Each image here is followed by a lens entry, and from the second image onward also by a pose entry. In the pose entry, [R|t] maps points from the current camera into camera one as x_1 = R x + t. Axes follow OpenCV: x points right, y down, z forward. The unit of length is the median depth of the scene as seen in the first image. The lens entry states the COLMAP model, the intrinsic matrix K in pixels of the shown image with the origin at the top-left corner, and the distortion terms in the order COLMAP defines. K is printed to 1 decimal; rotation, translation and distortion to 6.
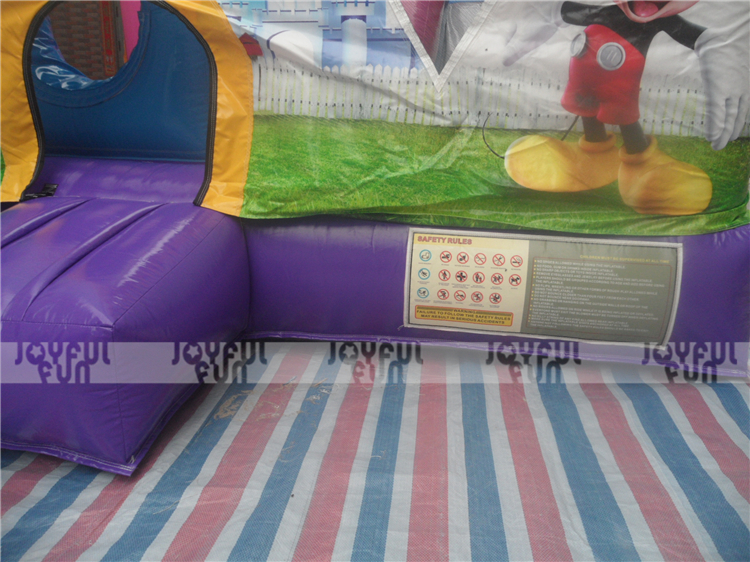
lens RADIAL K [[597.8, 0, 375.0], [0, 597.8, 281.0], [0, 0, 1]] dist [-0.038080, 0.001741]
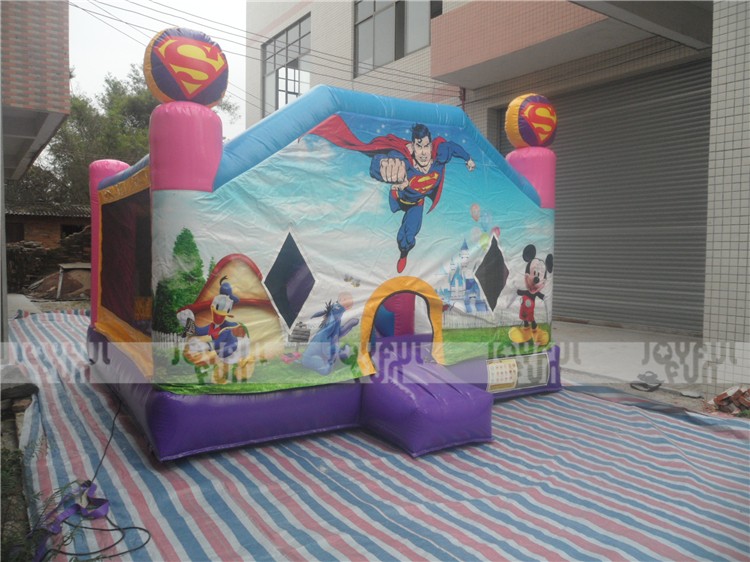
lens RADIAL K [[597.8, 0, 375.0], [0, 597.8, 281.0], [0, 0, 1]] dist [-0.038080, 0.001741]
pose [[0.761895, -0.060124, 0.644904, -2.494248], [0.198029, 0.969627, -0.143555, -0.168151], [-0.616685, 0.237084, 0.750660, -1.112738]]
